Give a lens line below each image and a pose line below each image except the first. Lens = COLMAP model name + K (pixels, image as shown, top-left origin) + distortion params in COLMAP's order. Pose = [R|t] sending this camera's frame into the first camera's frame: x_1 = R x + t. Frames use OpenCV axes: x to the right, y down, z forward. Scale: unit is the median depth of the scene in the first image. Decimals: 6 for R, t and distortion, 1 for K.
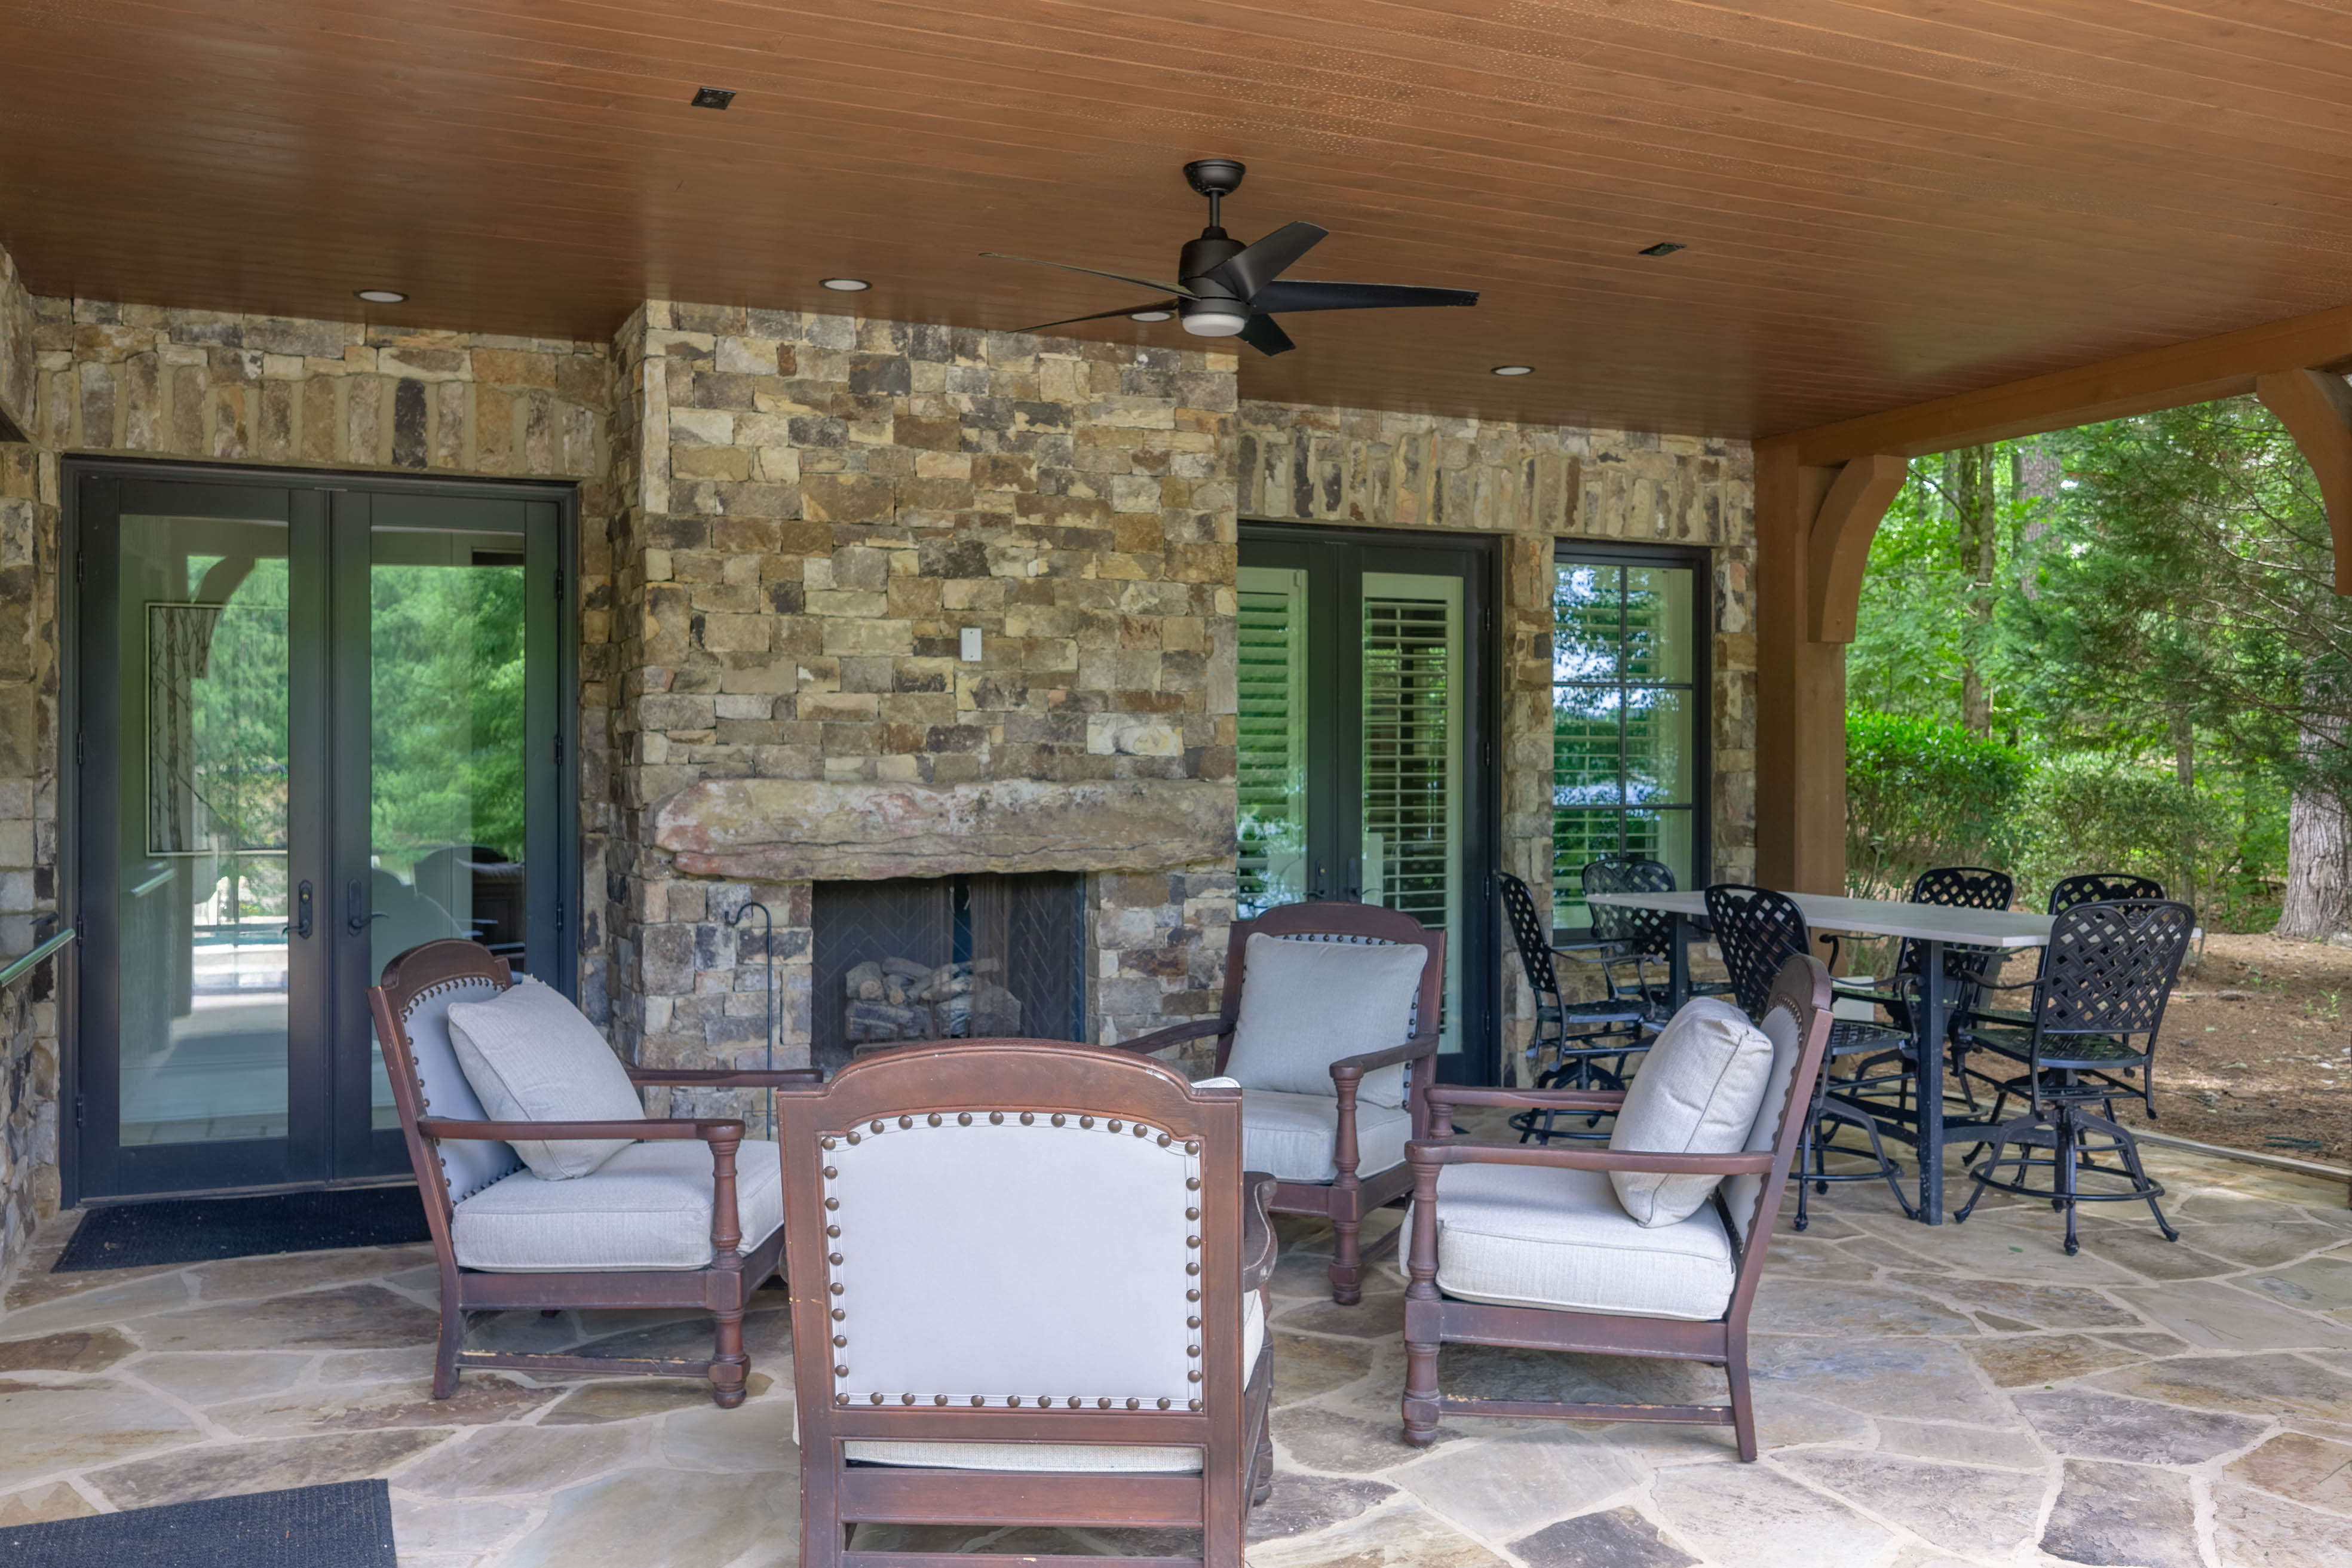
lens RADIAL K [[1809.0, 0, 1174.2], [0, 1809.0, 790.9], [0, 0, 1]] dist [0.006787, -0.013282]
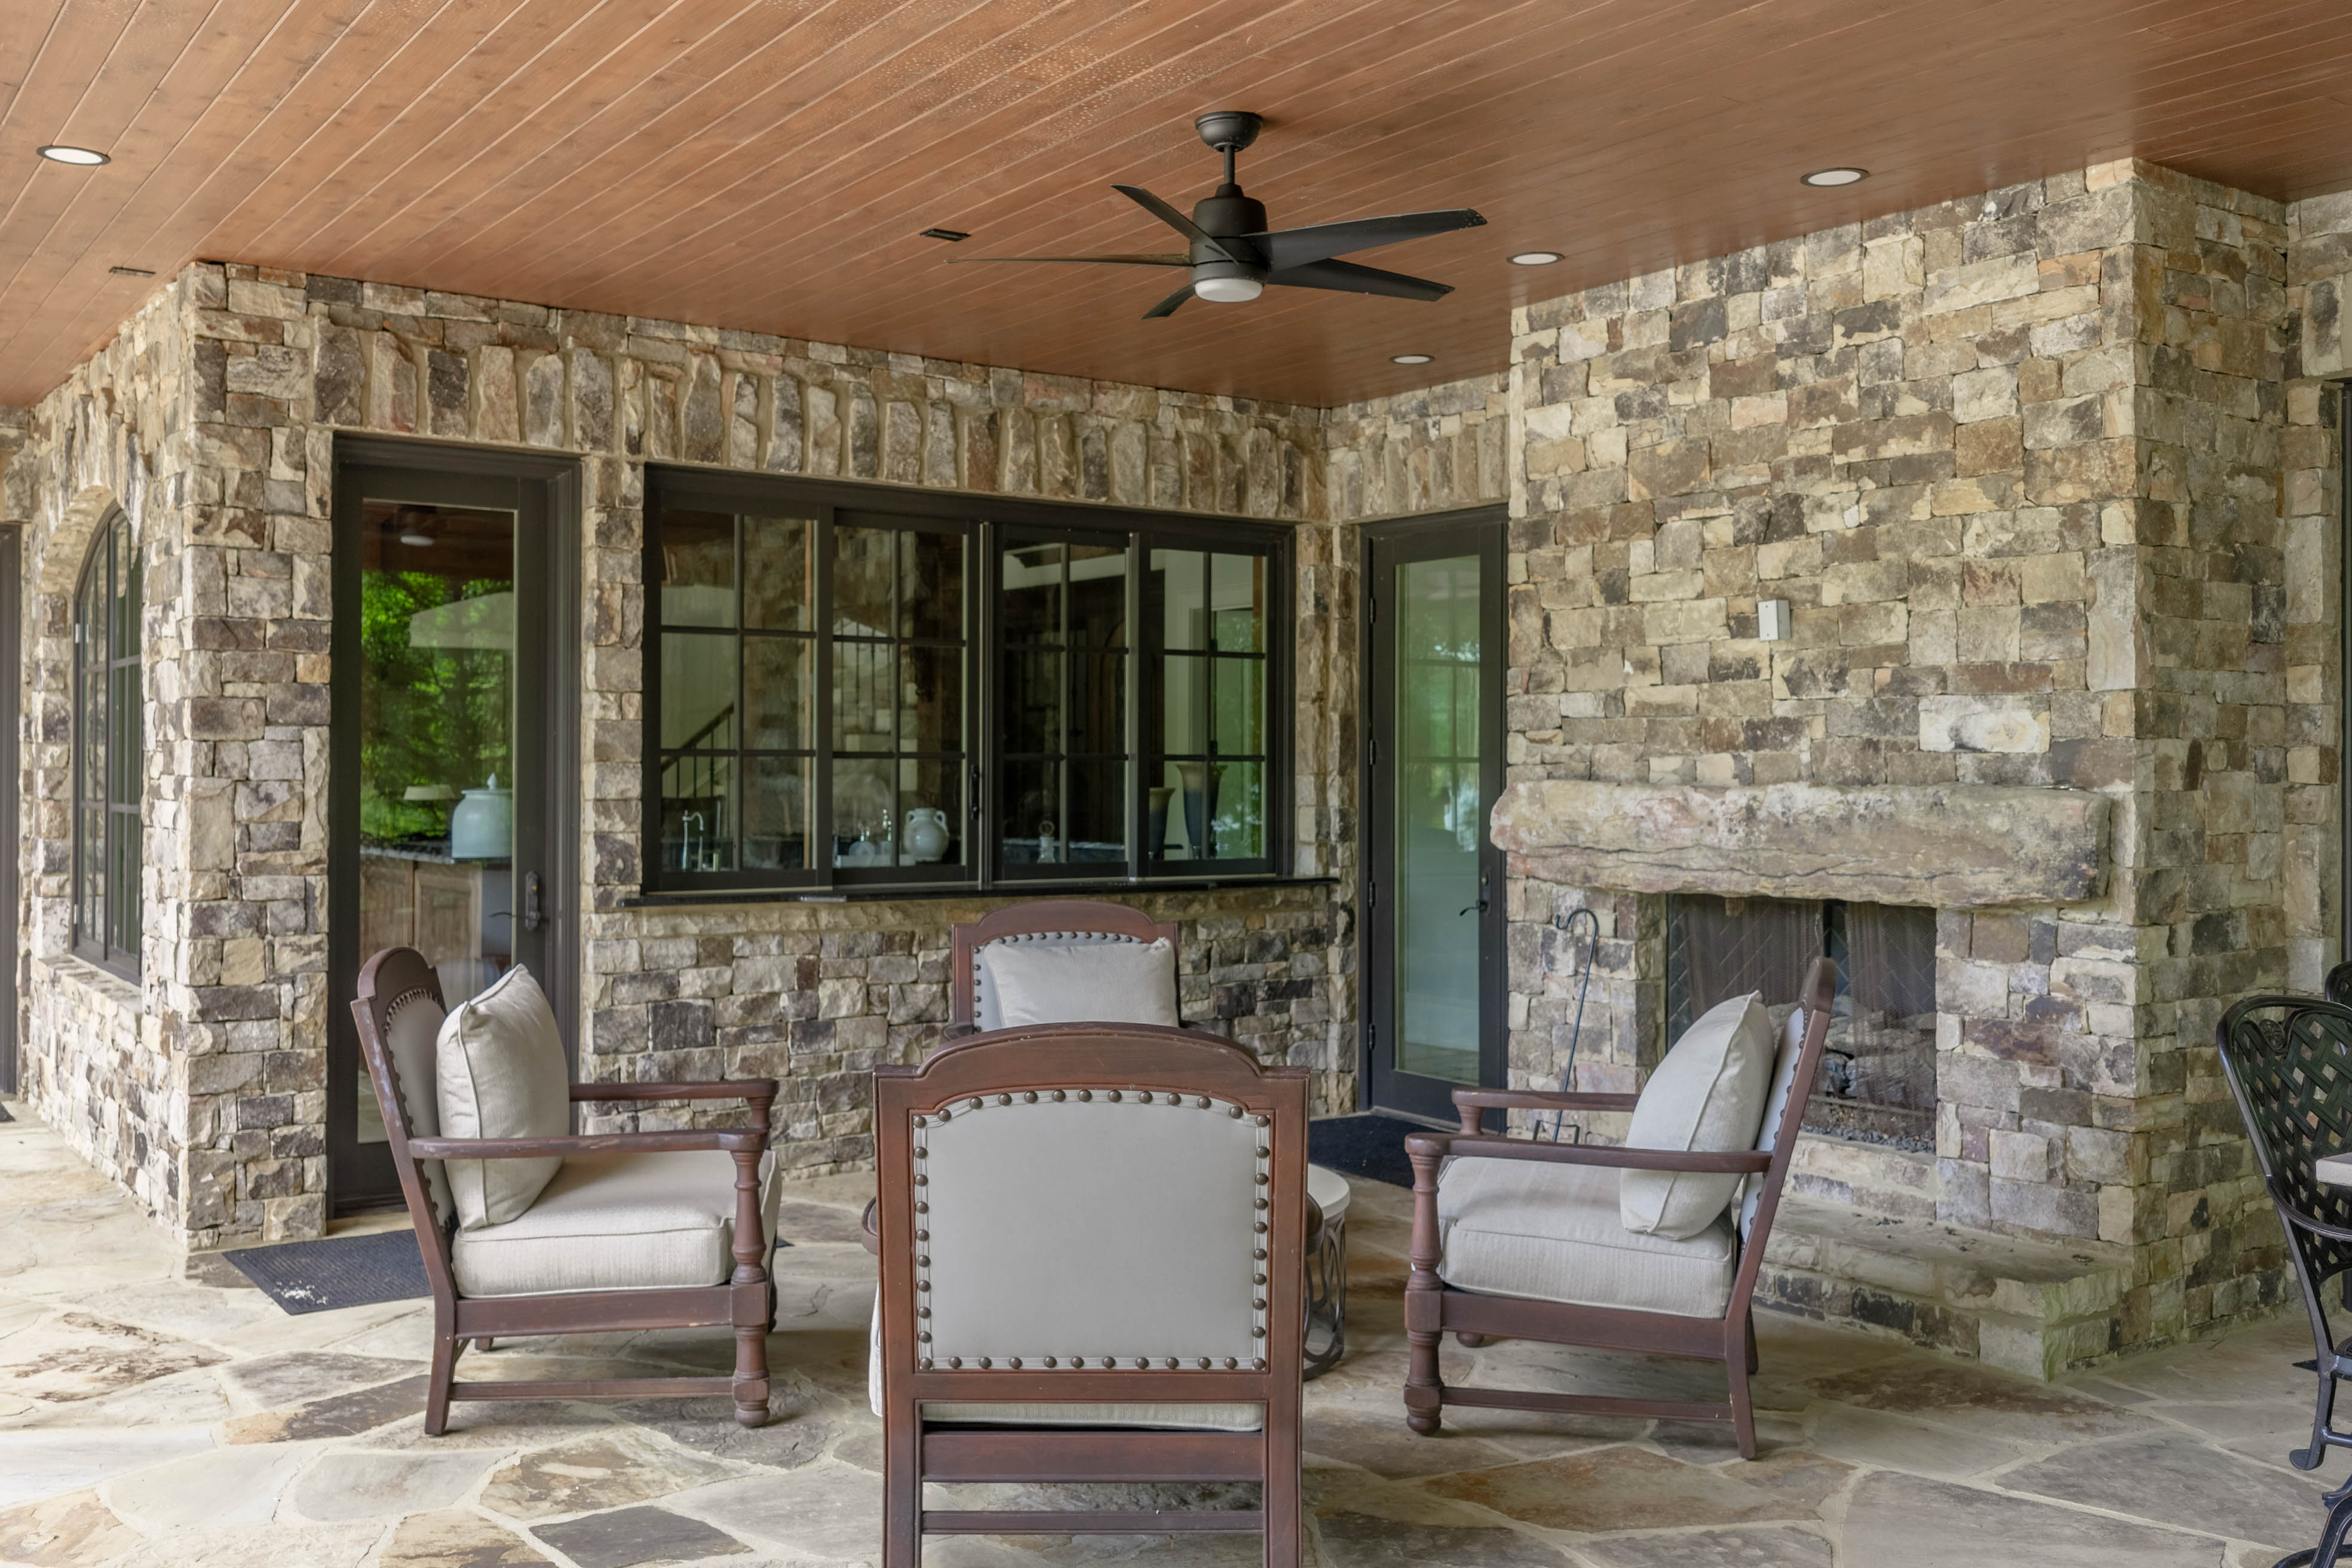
lens RADIAL K [[1962.6, 0, 1173.9], [0, 1962.6, 768.4], [0, 0, 1]] dist [0.012355, -0.033709]
pose [[0.260379, 0.001310, -0.965506, 0.690652], [-0.014403, 0.999893, -0.002527, -0.006720], [0.965399, 0.014564, 0.260370, 0.501662]]
